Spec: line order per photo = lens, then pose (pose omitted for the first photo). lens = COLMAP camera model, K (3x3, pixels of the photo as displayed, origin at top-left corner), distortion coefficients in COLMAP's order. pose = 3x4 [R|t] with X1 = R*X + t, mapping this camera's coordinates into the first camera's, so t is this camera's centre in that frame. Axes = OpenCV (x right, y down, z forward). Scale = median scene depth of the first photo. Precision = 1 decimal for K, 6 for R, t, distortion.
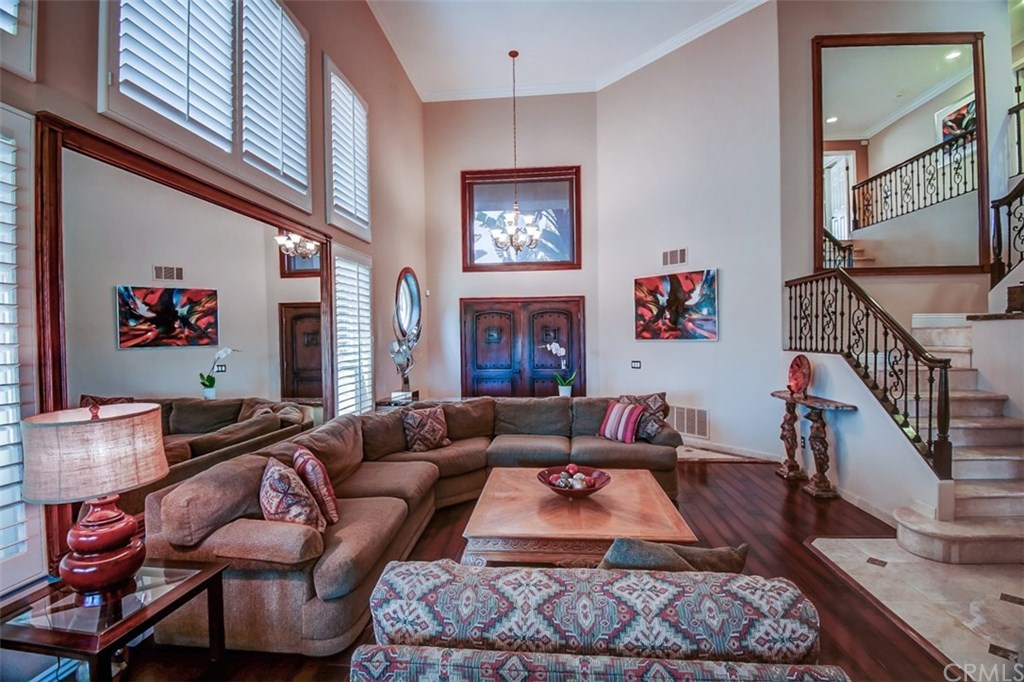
lens RADIAL K [[459.5, 0, 514.5], [0, 459.5, 340.9], [0, 0, 1]] dist [0.016129, -0.021063]
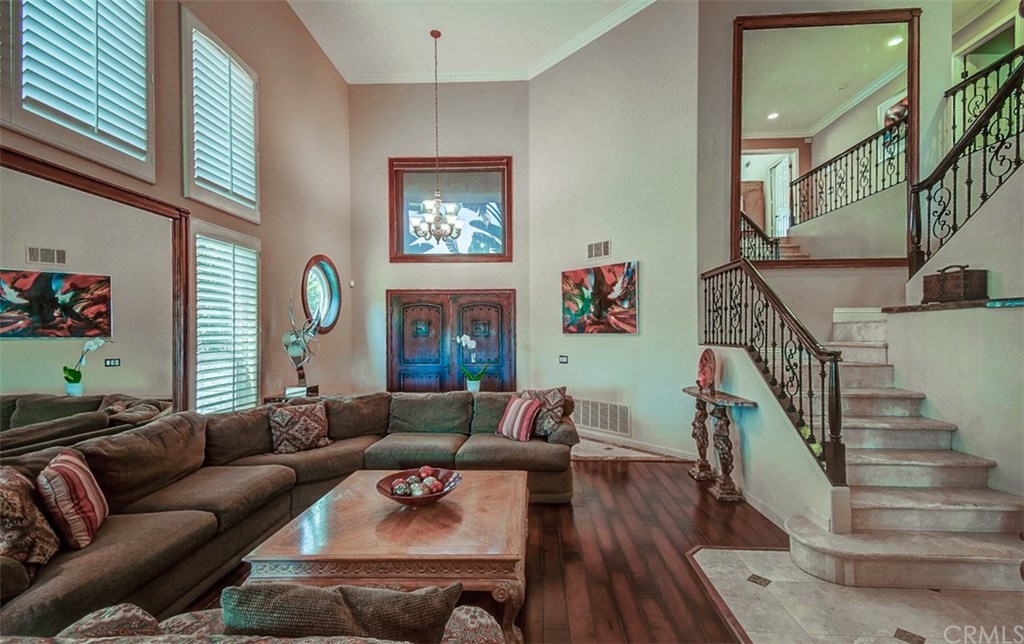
lens RADIAL K [[445.0, 0, 522.0], [0, 445.0, 329.5], [0, 0, 1]] dist [0.072433, -0.025603]
pose [[0.998931, 0.009269, 0.045281, 0.171584], [-0.008187, 0.999678, -0.024017, 0.014486], [-0.045489, 0.023620, 0.998686, 0.074839]]
